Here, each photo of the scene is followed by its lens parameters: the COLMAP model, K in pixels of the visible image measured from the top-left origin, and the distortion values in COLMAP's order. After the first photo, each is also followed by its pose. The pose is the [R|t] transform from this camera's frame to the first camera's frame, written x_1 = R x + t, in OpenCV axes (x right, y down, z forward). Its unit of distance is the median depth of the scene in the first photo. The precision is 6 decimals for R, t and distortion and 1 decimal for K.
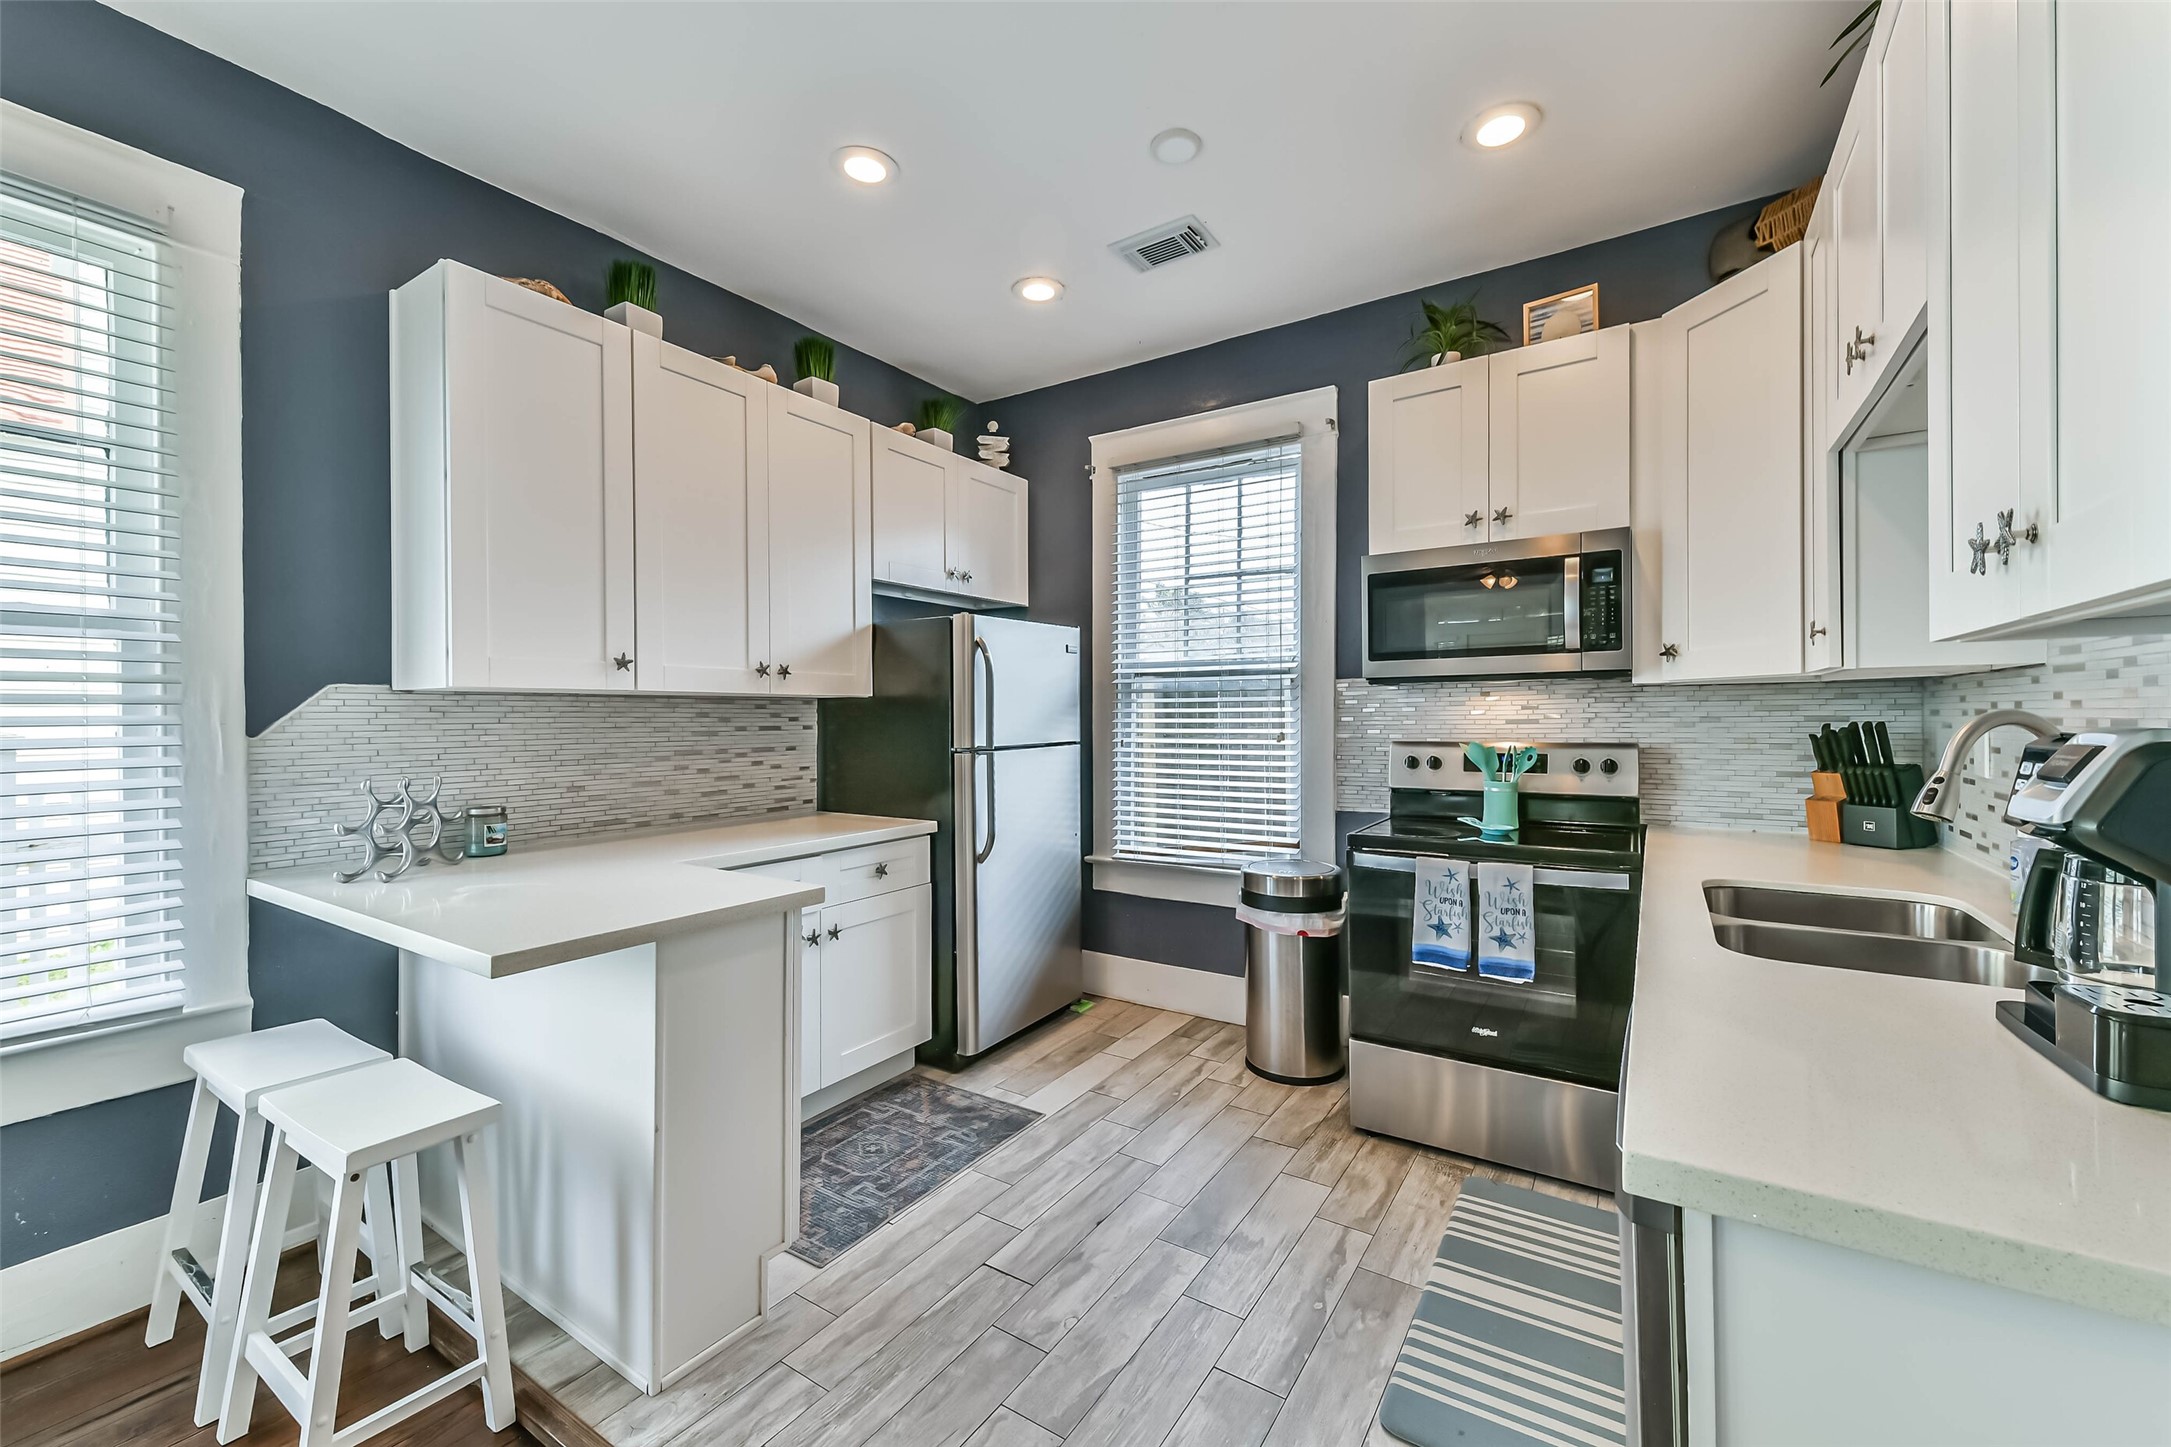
lens RADIAL K [[855.0, 0, 1107.9], [0, 855.0, 720.0], [0, 0, 1]] dist [0.015944, -0.002503]
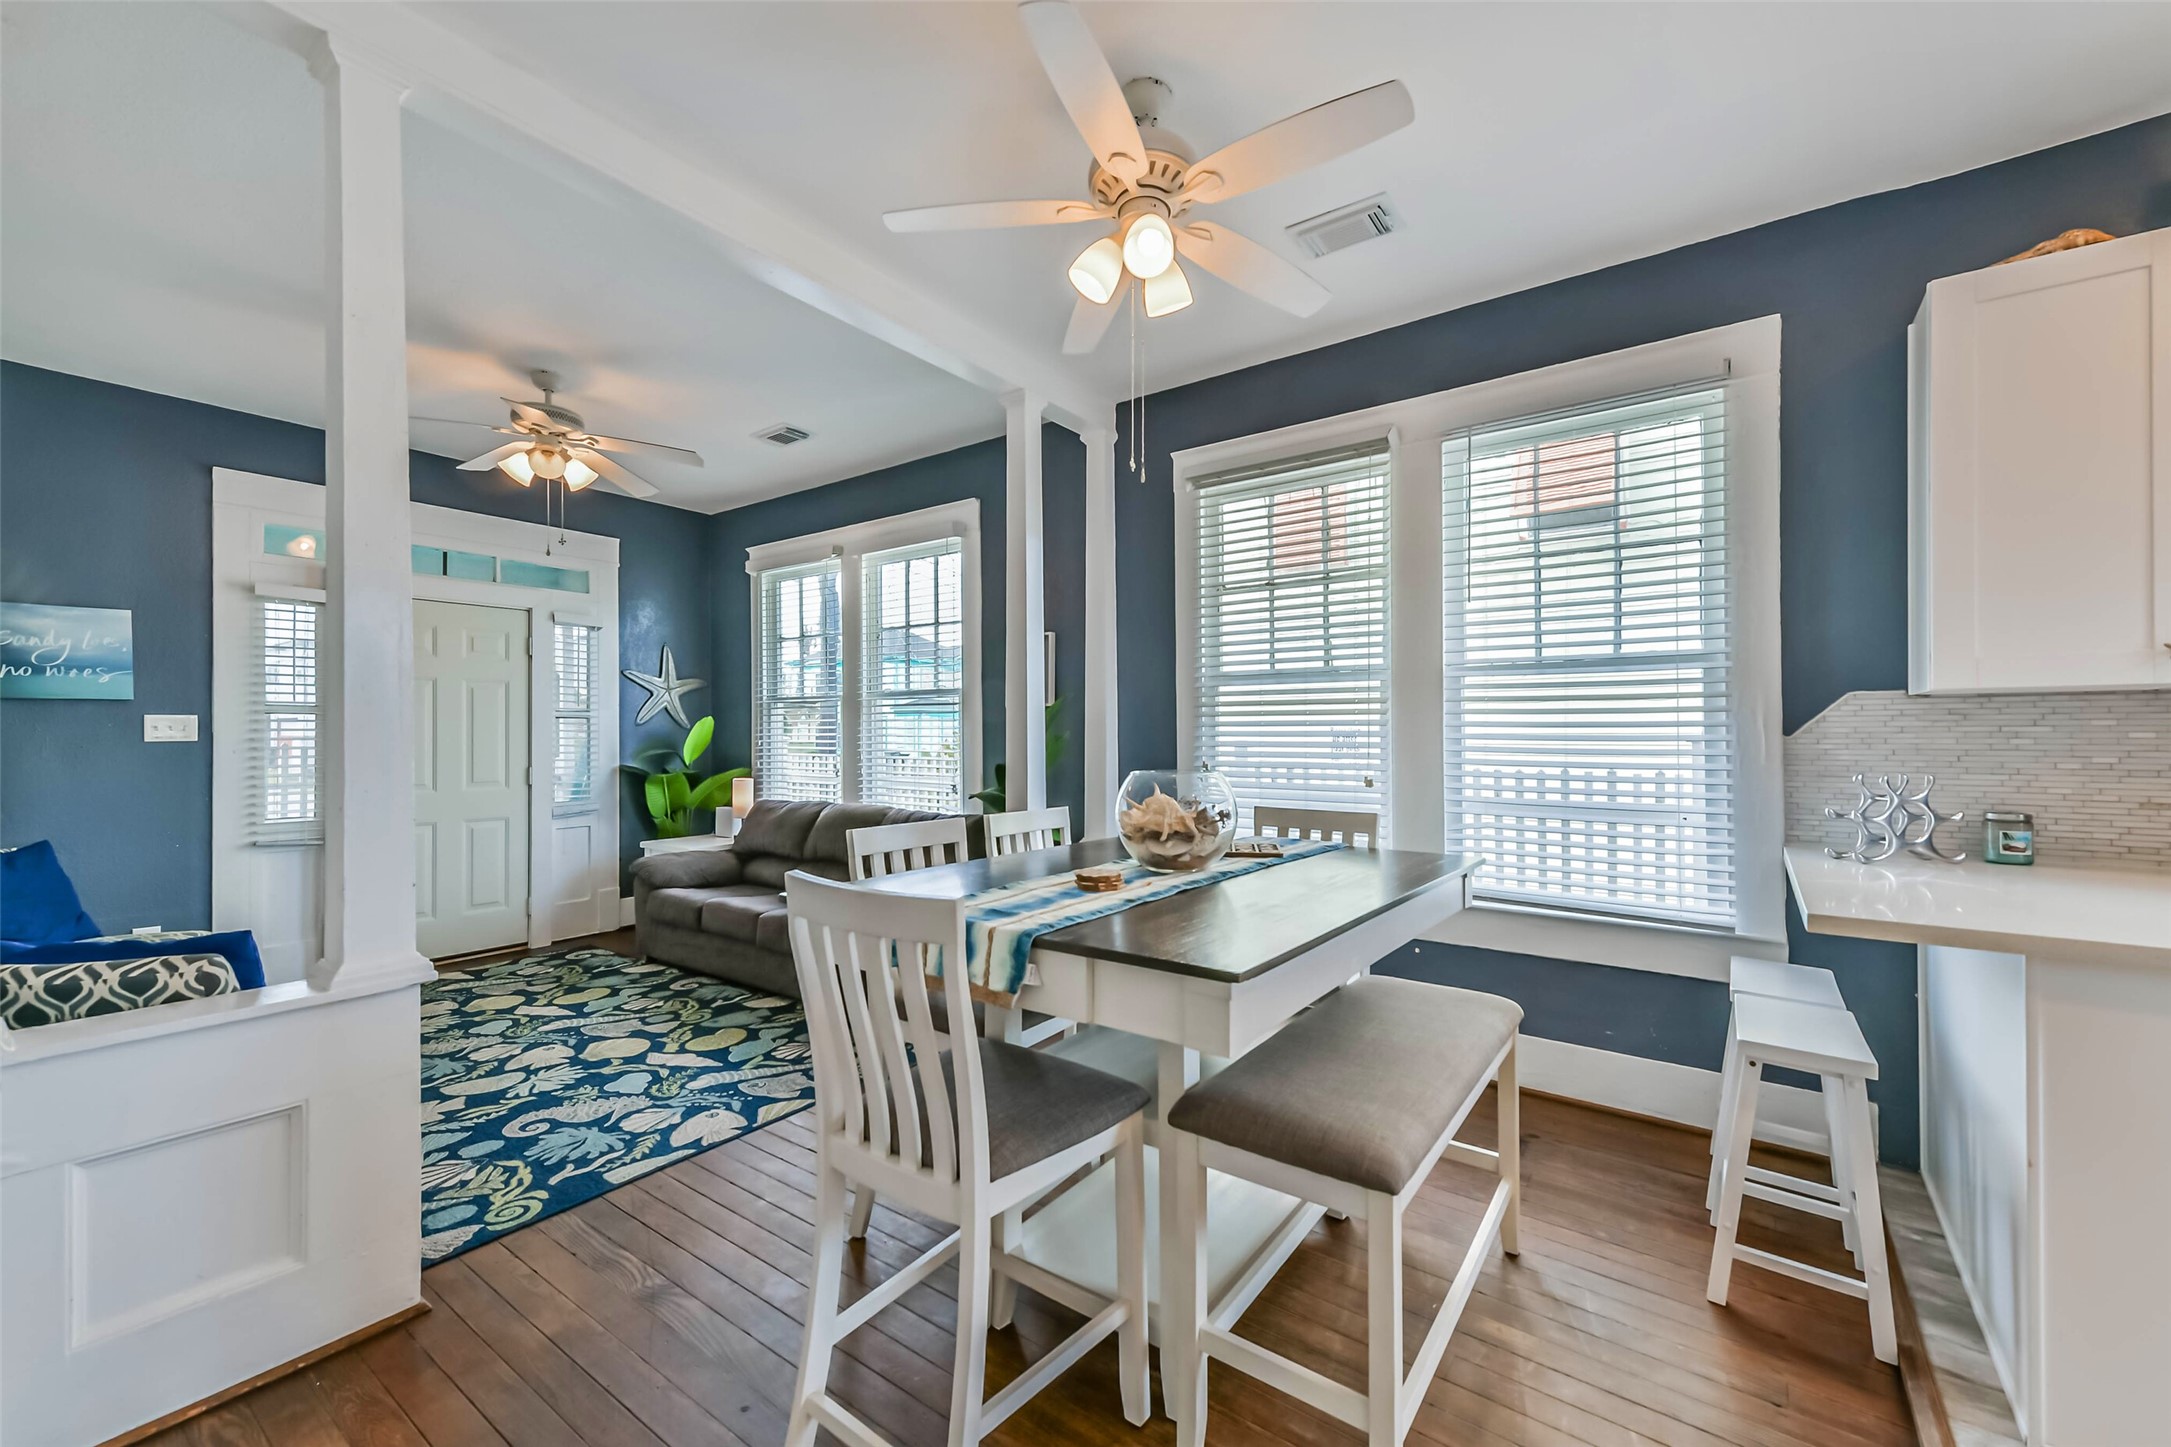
lens RADIAL K [[855.0, 0, 1091.9], [0, 855.0, 734.4], [0, 0, 1]] dist [0.015944, -0.002503]
pose [[-0.049548, 0.006808, -0.998749, 0.305339], [-0.002934, 0.999971, 0.006962, 0.010309], [0.998767, 0.003275, -0.049526, 0.030186]]
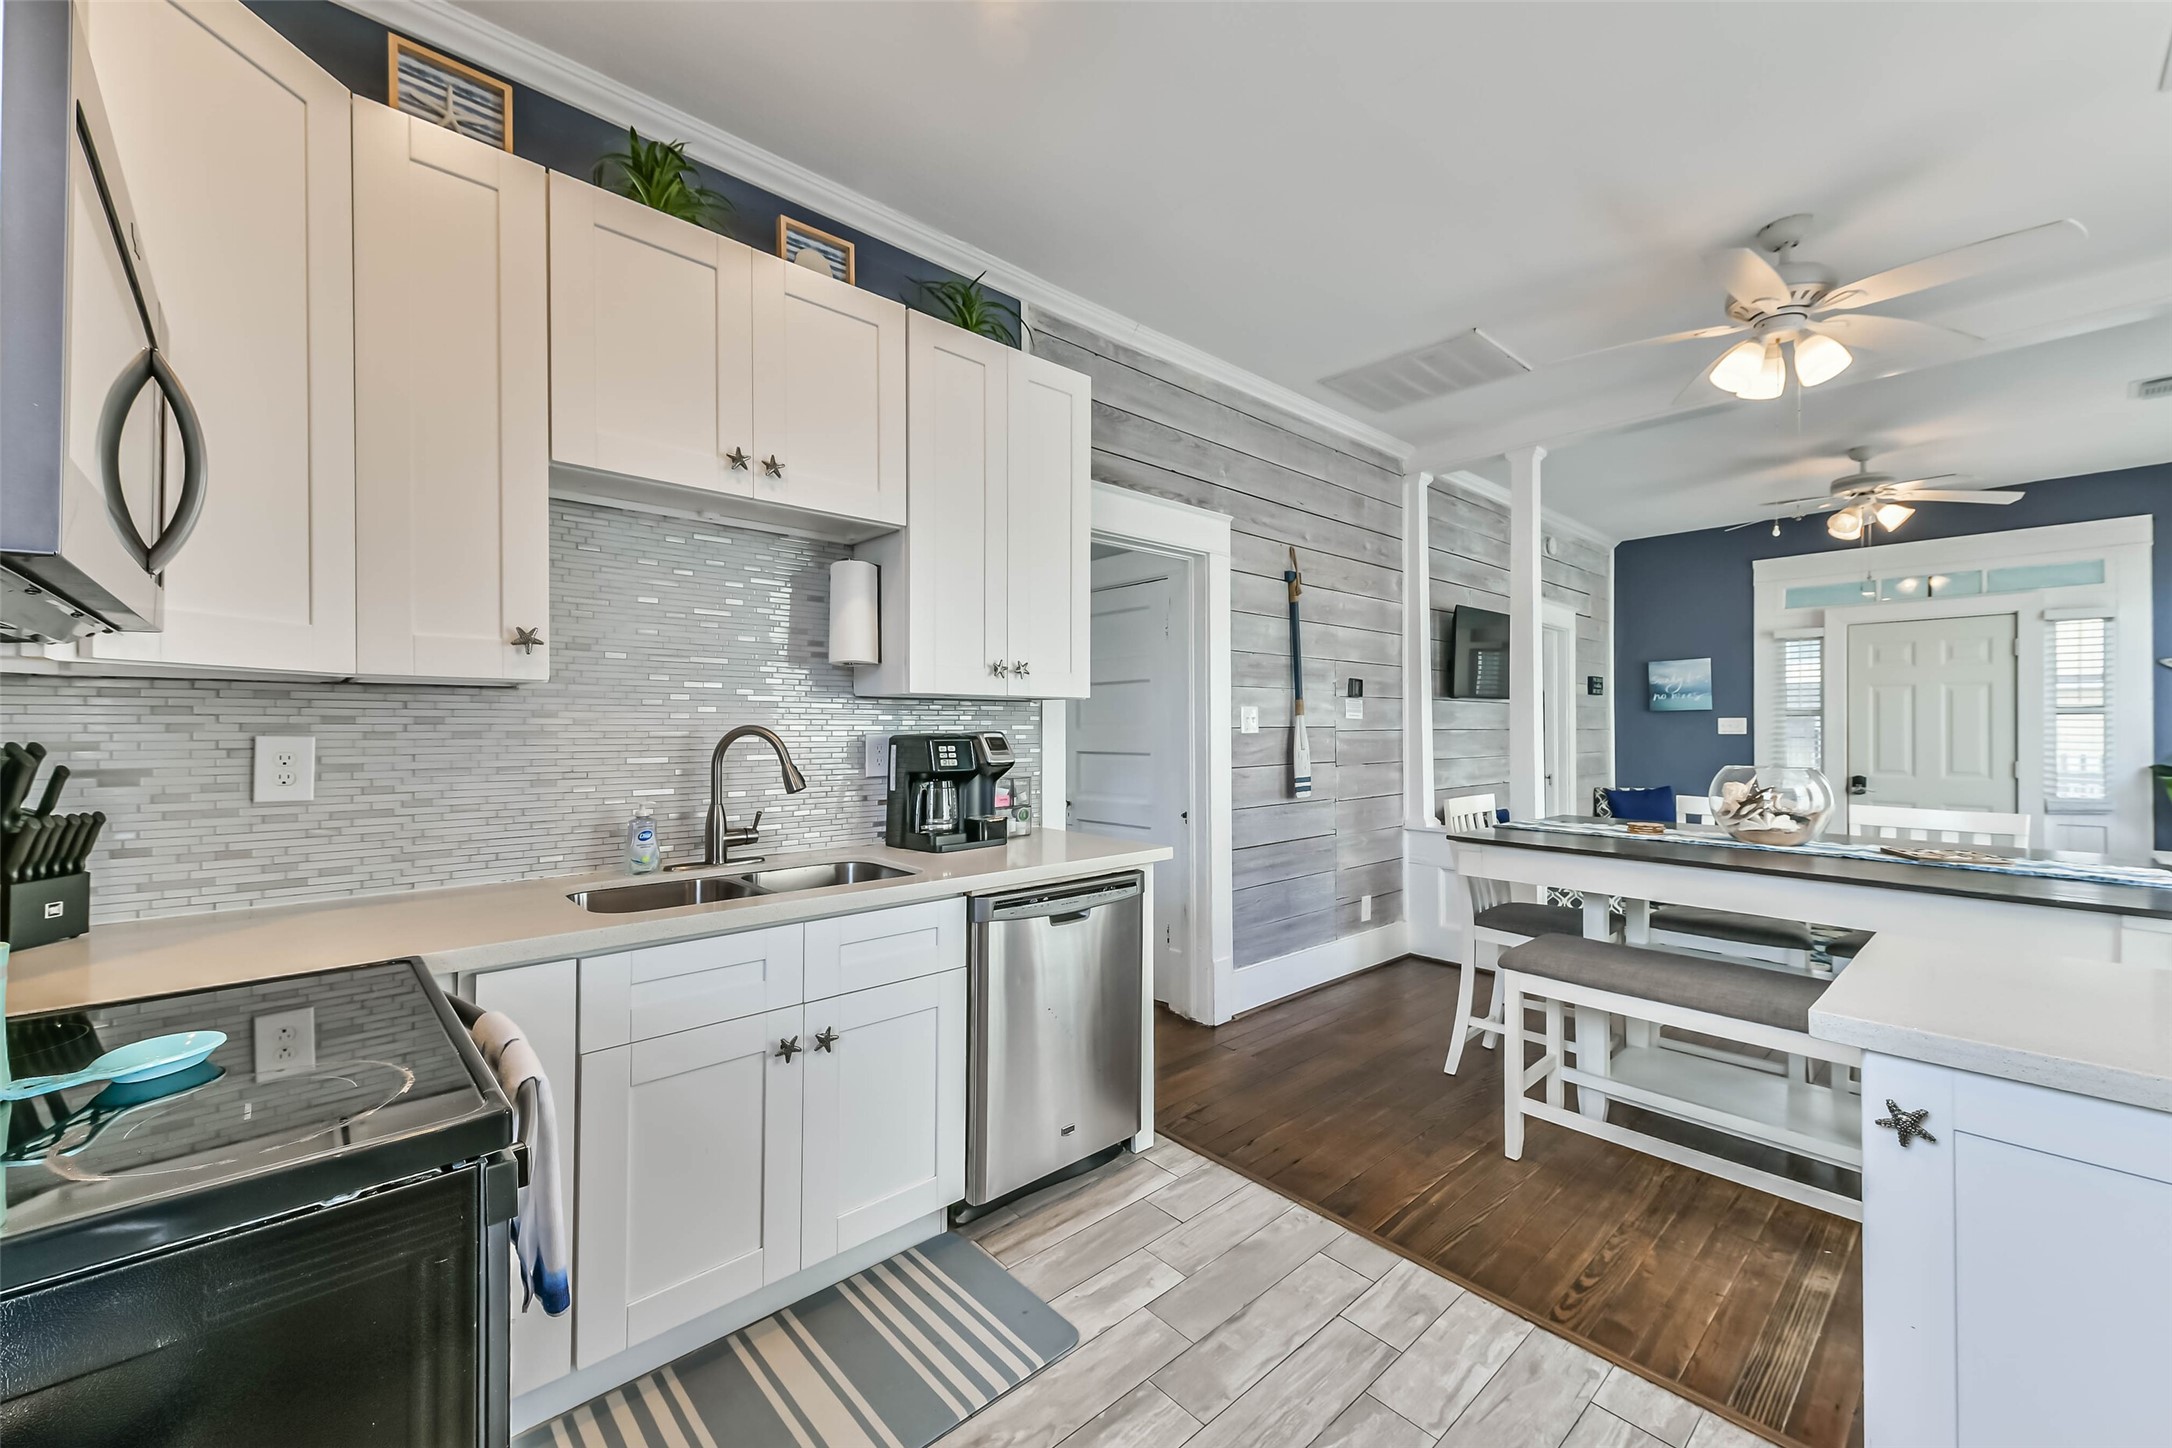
lens RADIAL K [[855.4, 0, 1082.7], [0, 855.4, 729.0], [0, 0, 1]] dist [0.015944, -0.002503]
pose [[-0.967129, 0.005821, 0.254219, 0.022815], [0.007422, 0.999958, 0.005338, -0.005874], [-0.254178, 0.007049, -0.967132, 1.364536]]
